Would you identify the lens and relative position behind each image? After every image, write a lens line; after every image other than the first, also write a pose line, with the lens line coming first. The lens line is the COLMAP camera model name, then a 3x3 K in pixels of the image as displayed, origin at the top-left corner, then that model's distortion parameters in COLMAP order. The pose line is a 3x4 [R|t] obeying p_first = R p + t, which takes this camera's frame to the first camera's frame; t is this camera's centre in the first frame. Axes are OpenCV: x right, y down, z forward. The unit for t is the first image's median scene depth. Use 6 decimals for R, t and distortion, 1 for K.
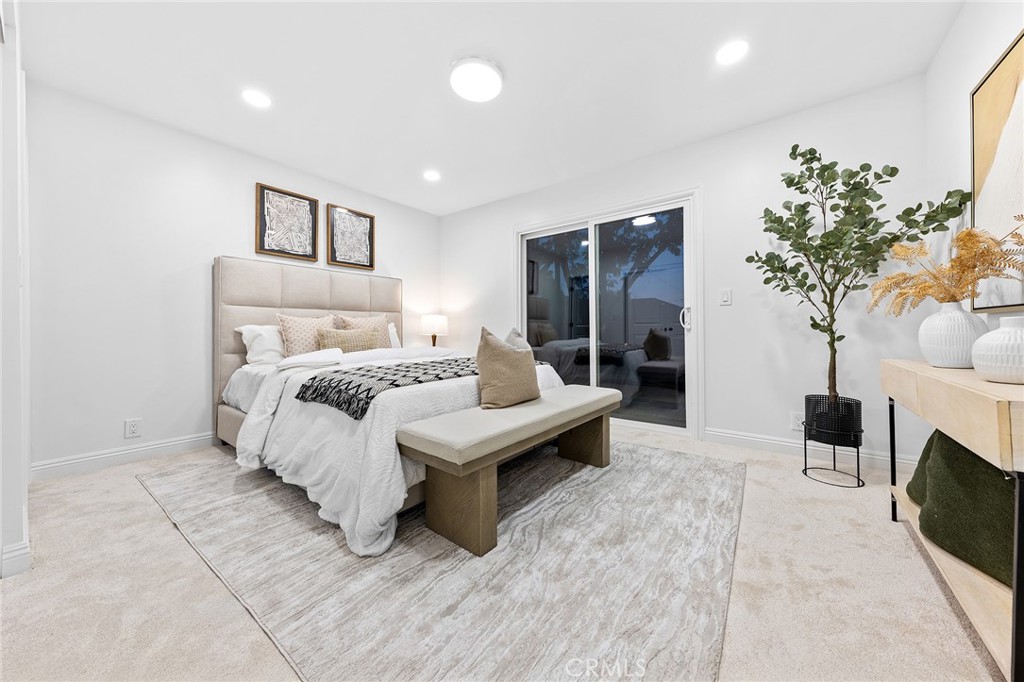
lens RADIAL K [[355.3, 0, 511.4], [0, 355.3, 331.3], [0, 0, 1]] dist [0.001772, 0.000033]
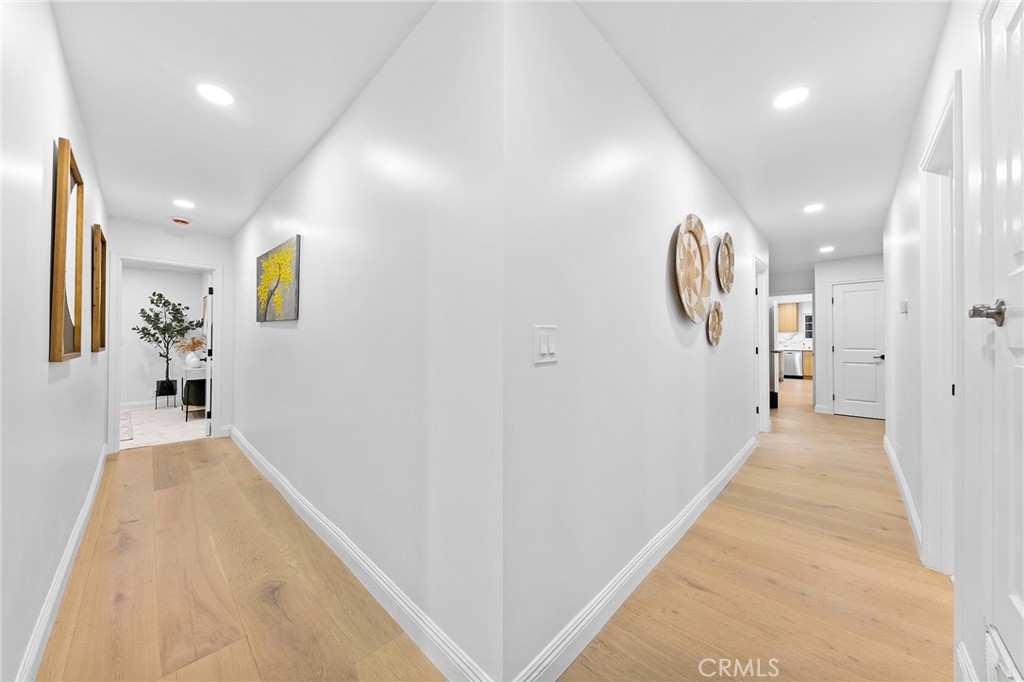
lens RADIAL K [[355.3, 0, 509.0], [0, 355.3, 340.5], [0, 0, 1]] dist [0.001772, 0.000033]
pose [[0.122236, 0.018166, 0.992335, -1.622138], [-0.005752, 0.999829, -0.017595, -0.100009], [-0.992484, -0.003558, 0.122319, -2.094879]]
